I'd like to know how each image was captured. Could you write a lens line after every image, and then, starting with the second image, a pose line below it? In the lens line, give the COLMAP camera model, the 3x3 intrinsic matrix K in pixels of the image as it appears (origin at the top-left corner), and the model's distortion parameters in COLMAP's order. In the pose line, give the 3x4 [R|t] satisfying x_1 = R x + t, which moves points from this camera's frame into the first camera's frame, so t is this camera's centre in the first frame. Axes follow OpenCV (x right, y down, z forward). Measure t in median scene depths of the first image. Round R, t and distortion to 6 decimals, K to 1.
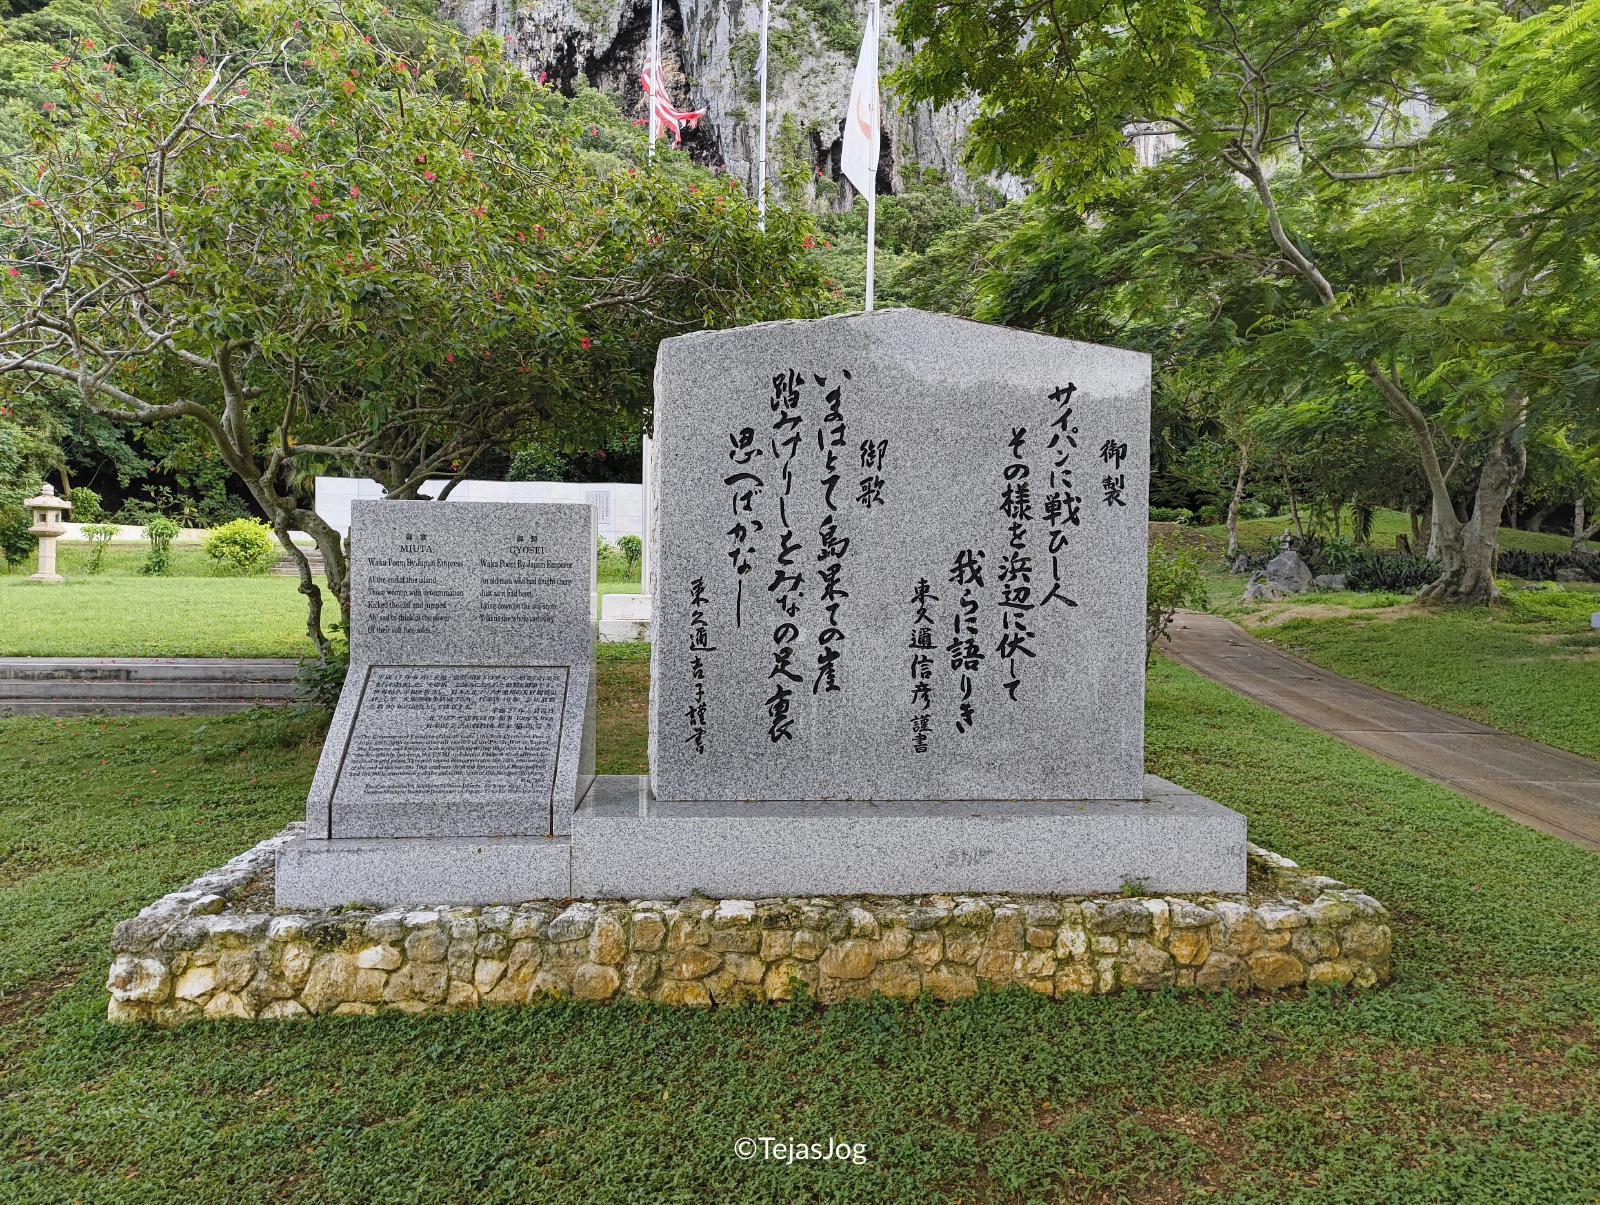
lens RADIAL K [[1085.1, 0, 800.0], [0, 1085.1, 602.5], [0, 0, 1]] dist [0.050301, -0.026648]
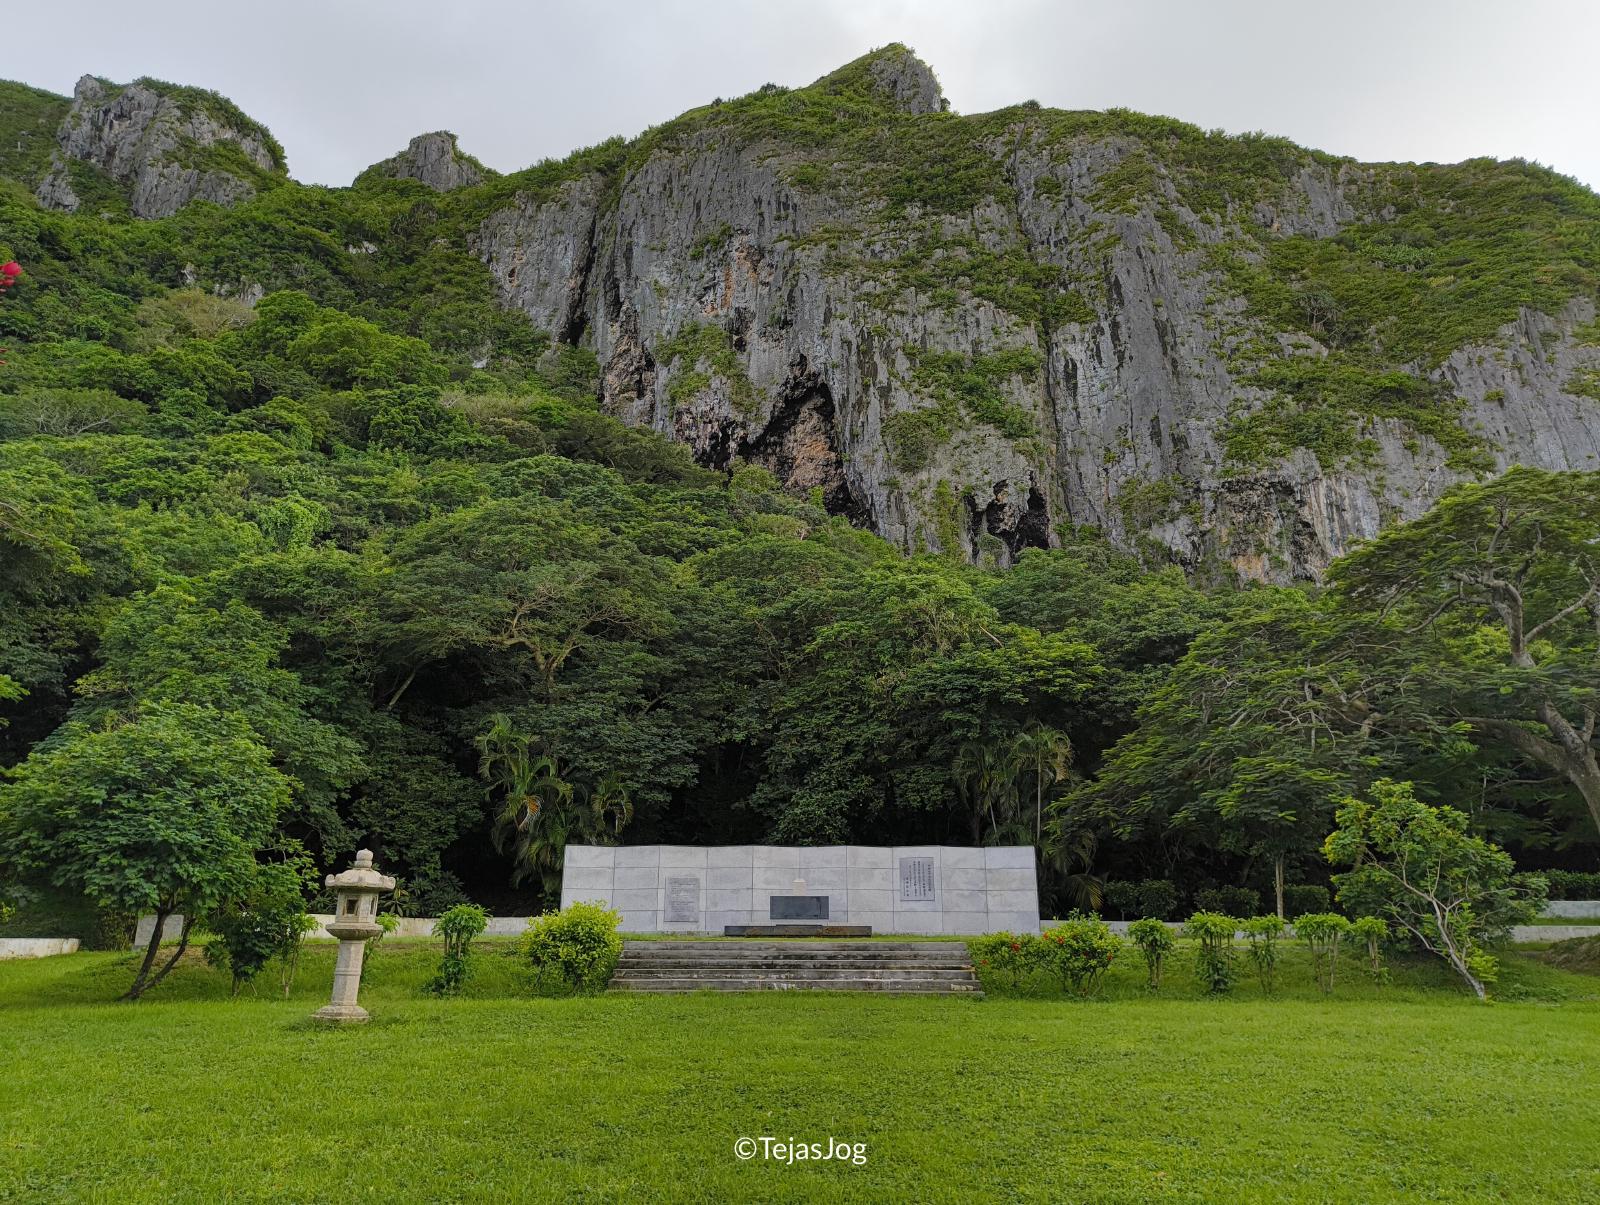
lens RADIAL K [[1076.5, 0, 805.2], [0, 1076.5, 633.6], [0, 0, 1]] dist [0.093600, -0.151831]
pose [[0.997885, -0.031545, -0.056832, -0.083641], [0.012600, 0.951635, -0.306972, -0.006864], [0.063766, 0.305606, 0.950020, 0.085672]]
